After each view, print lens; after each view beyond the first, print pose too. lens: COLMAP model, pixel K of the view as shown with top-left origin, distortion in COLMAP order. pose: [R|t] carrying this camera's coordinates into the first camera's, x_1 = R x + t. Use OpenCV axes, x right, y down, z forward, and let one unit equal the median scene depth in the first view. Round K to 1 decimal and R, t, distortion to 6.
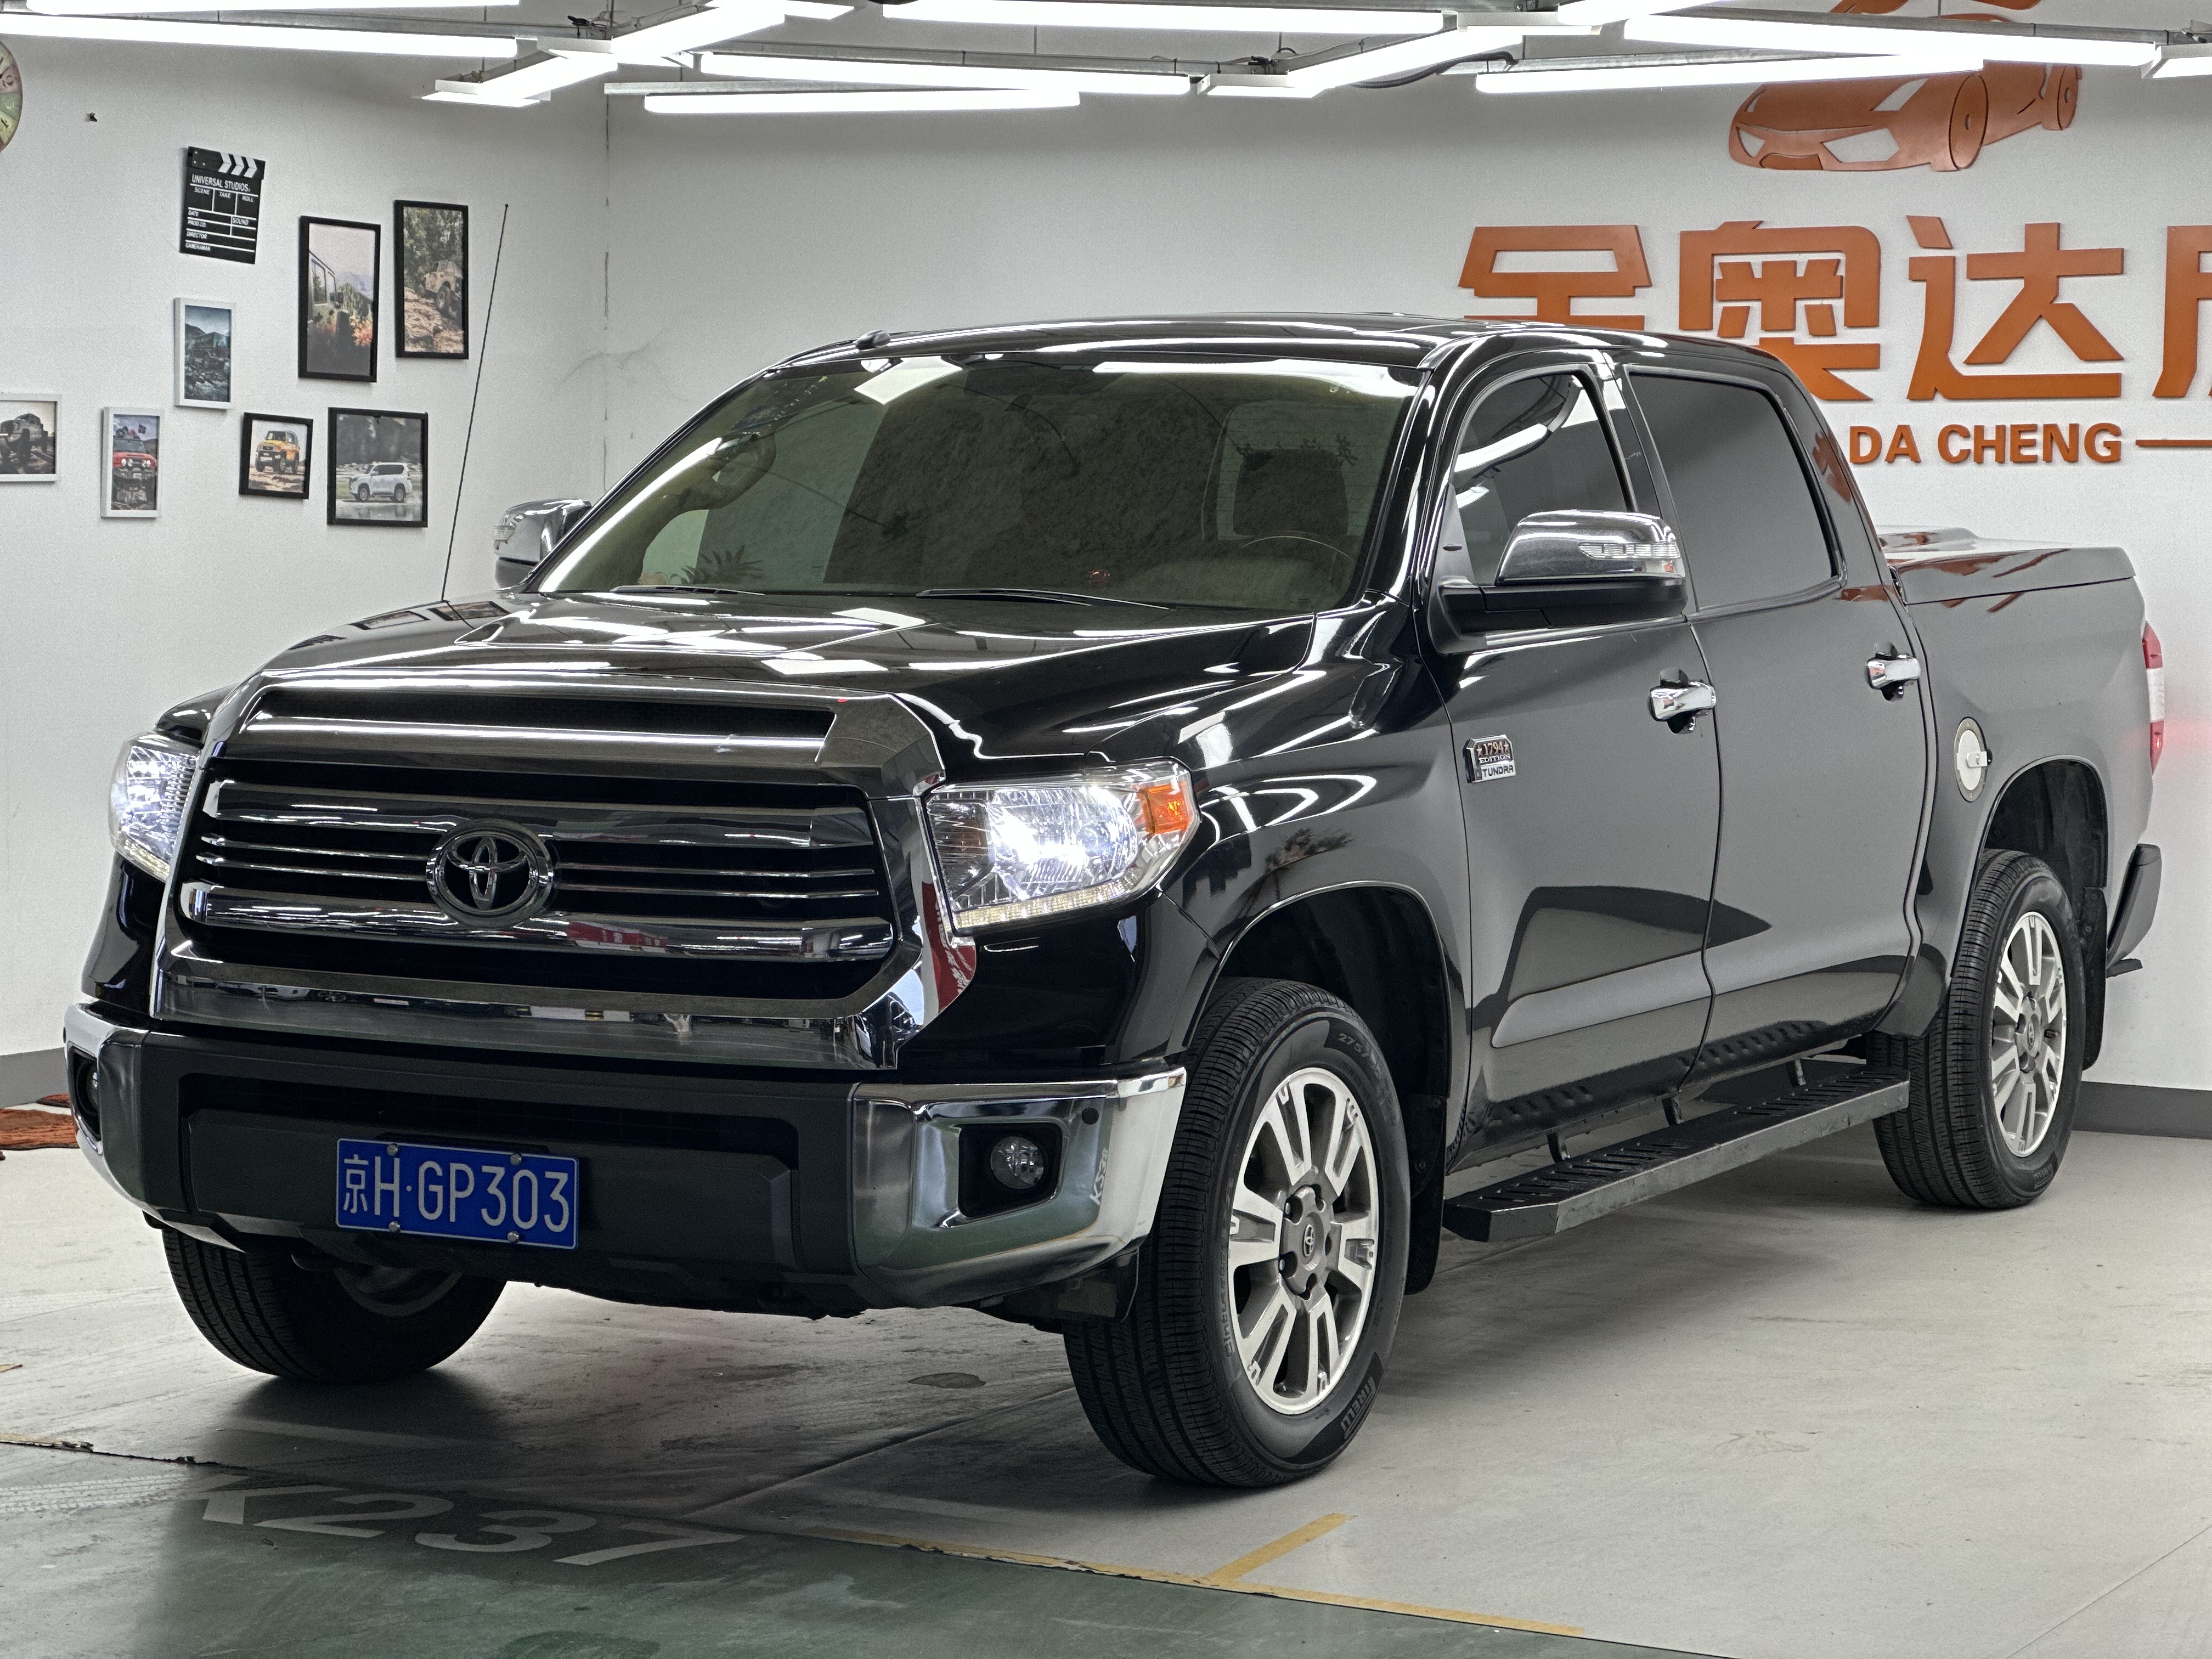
lens RADIAL K [[4954.3, 0, 1106.0], [0, 4954.3, 829.5], [0, 0, 1]] dist [0.240755, 0.420196]
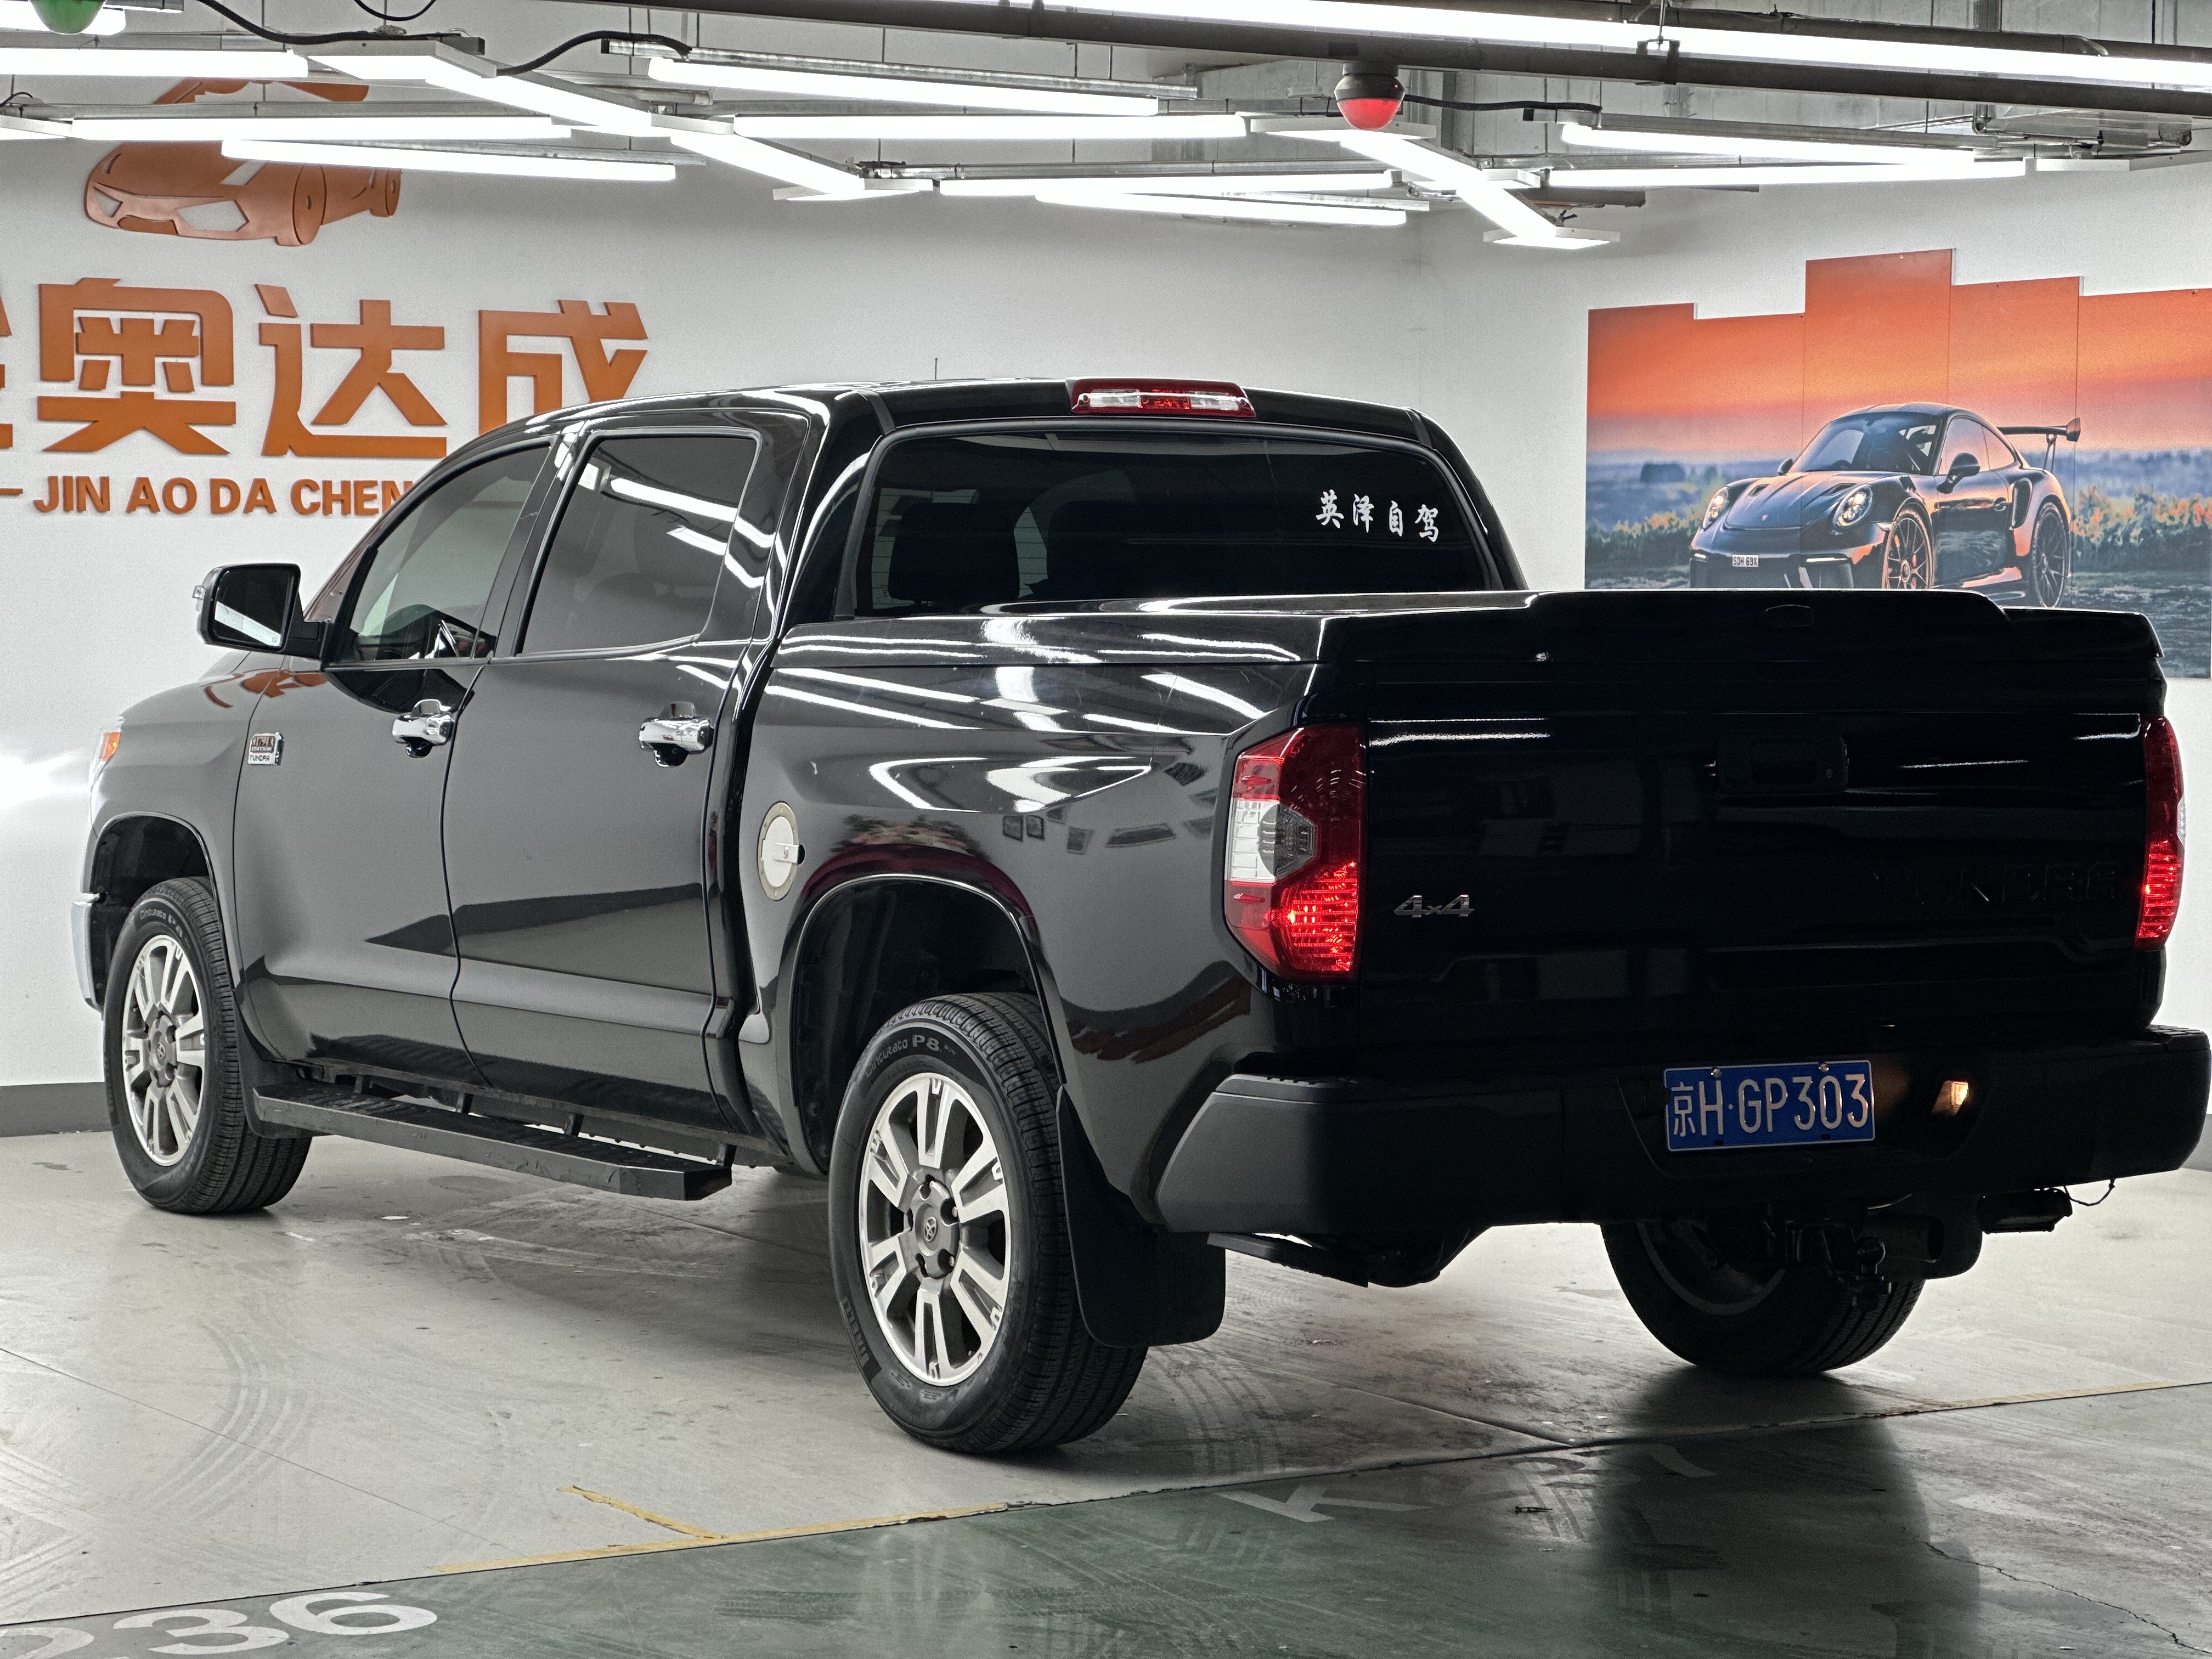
lens RADIAL K [[5002.4, 0, 1173.0], [0, 5002.4, 828.4], [0, 0, 1]] dist [0.108289, 1.201888]
pose [[0.494642, -0.054530, 0.867384, -0.688766], [0.054159, 0.998024, 0.031858, -0.029758], [-0.867407, 0.031219, 0.496618, 0.295531]]
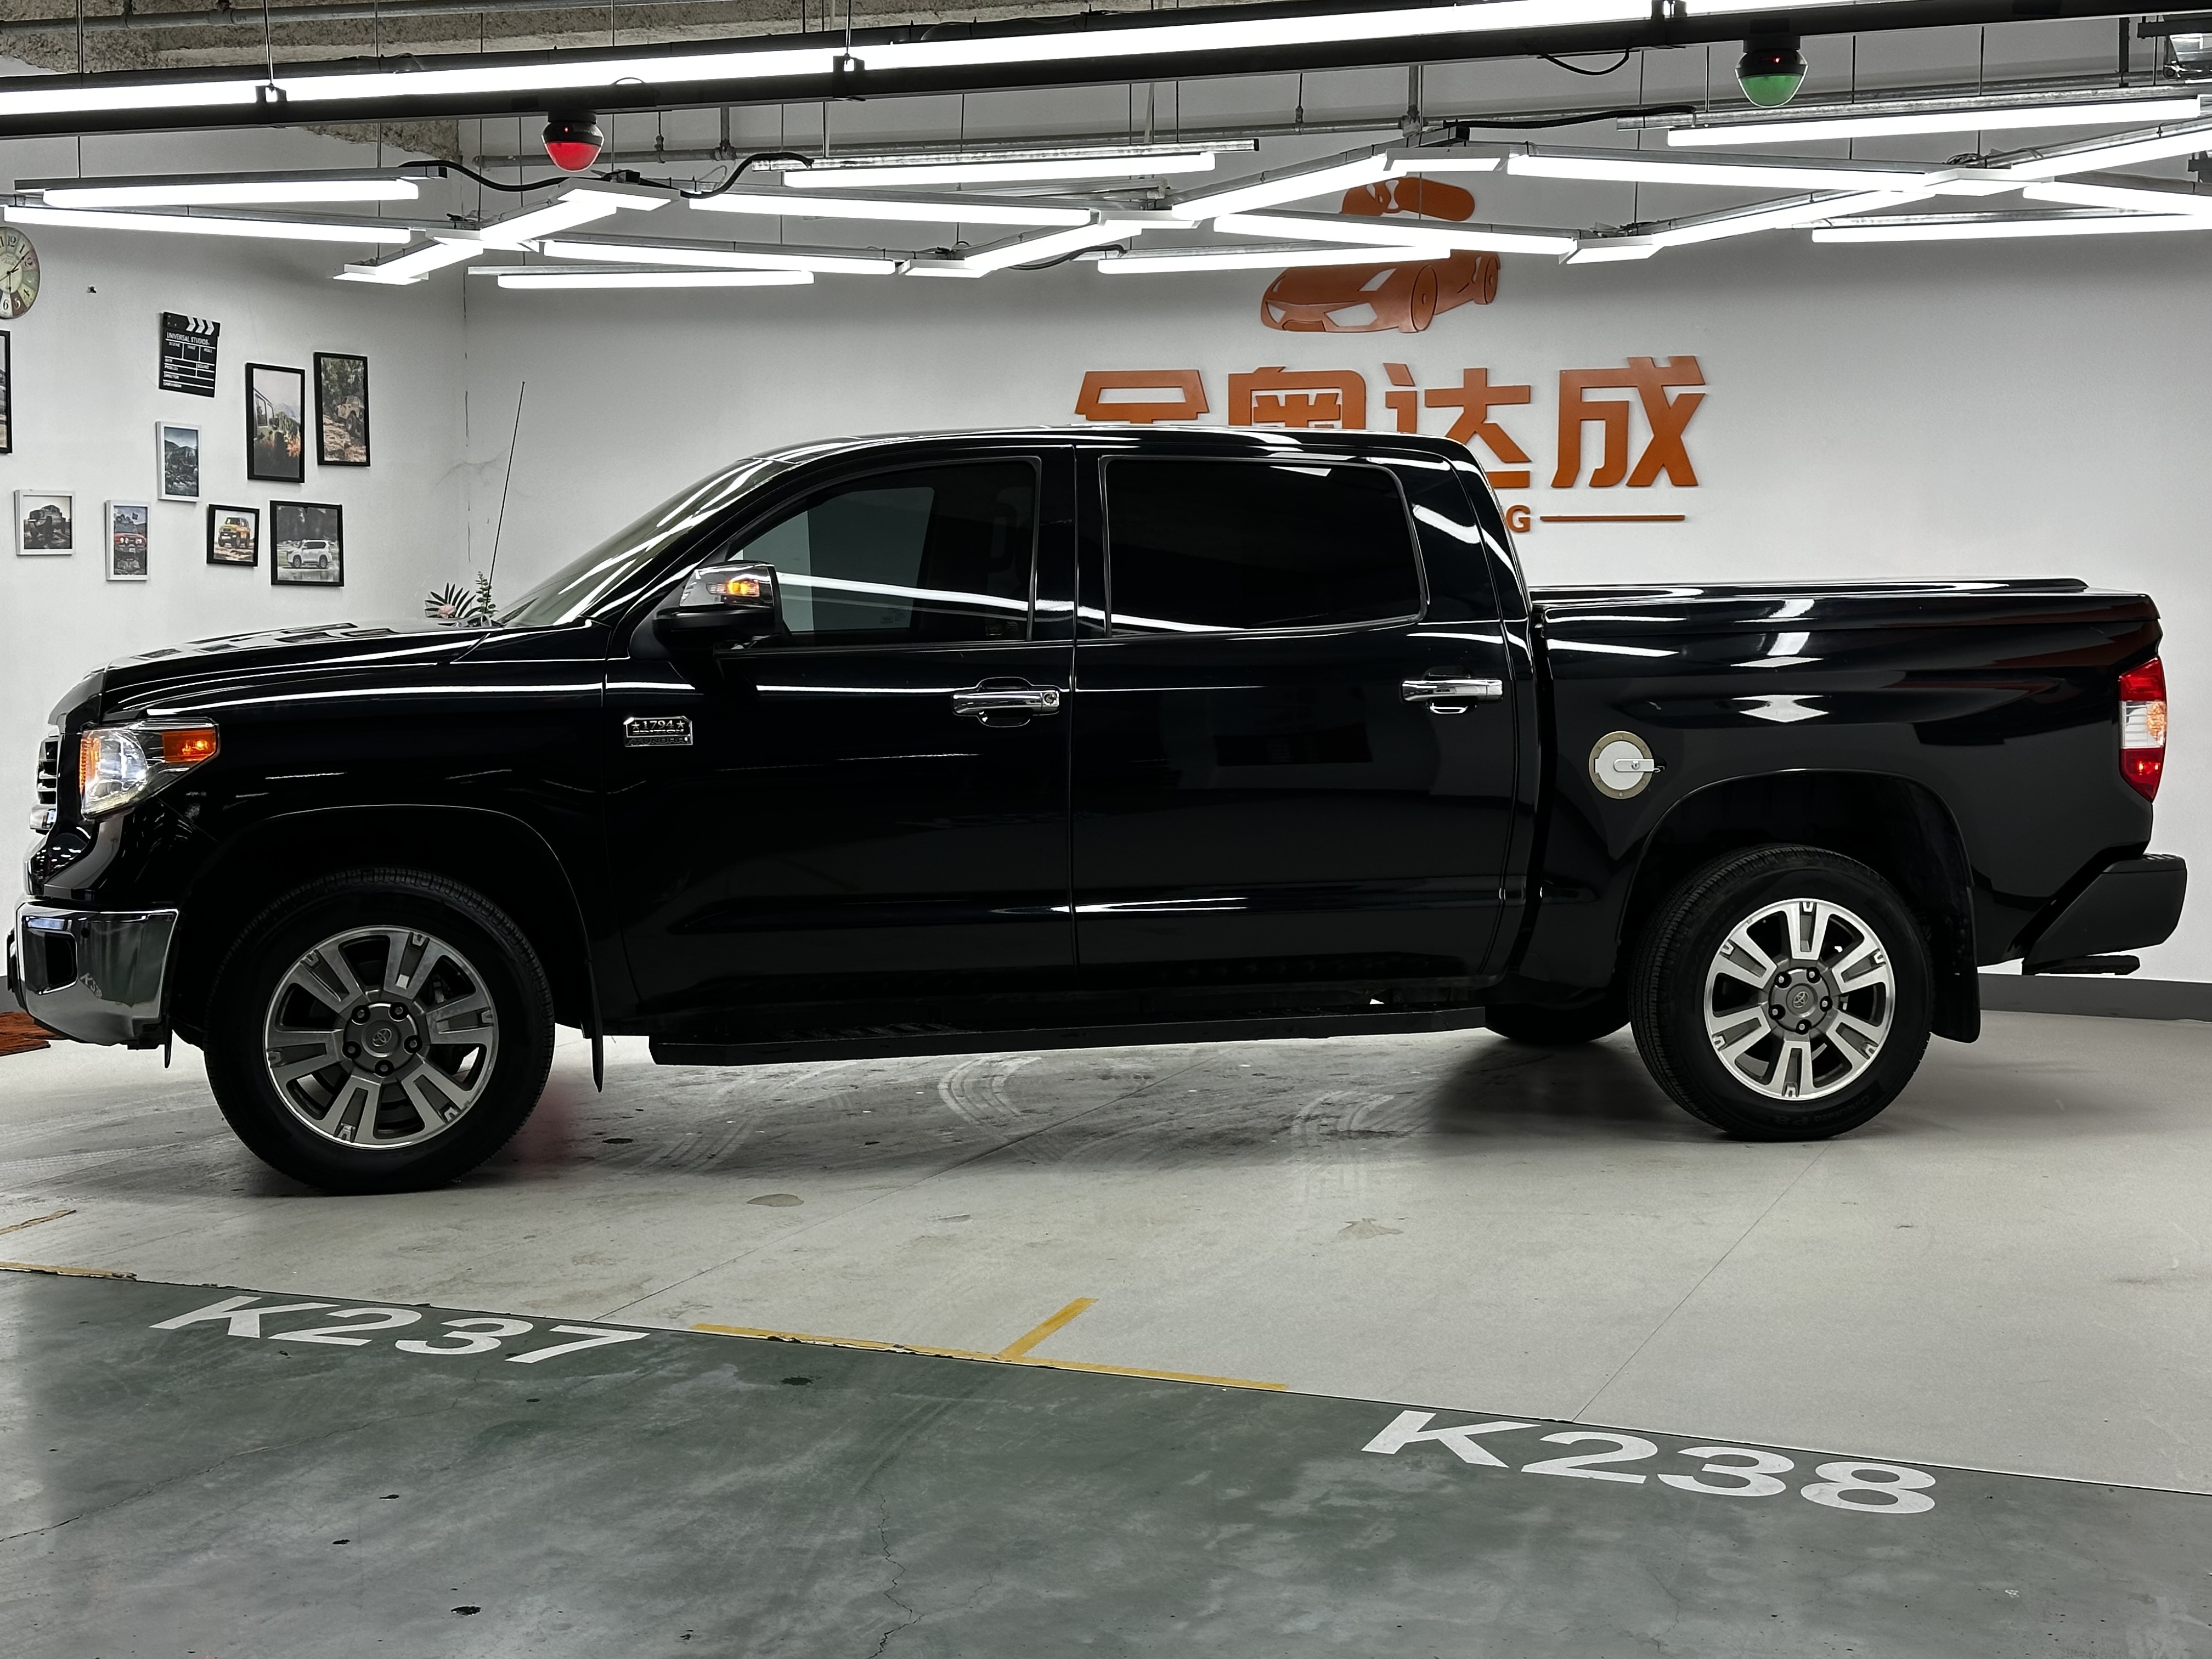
lens RADIAL K [[3160.7, 0, 1111.3], [0, 3160.7, 875.8], [0, 0, 1]] dist [0.191981, -0.359727]
pose [[0.993696, -0.020474, 0.110220, -0.023994], [0.017295, 0.999409, 0.029722, -0.002316], [-0.110763, -0.027628, 0.993463, 0.084851]]
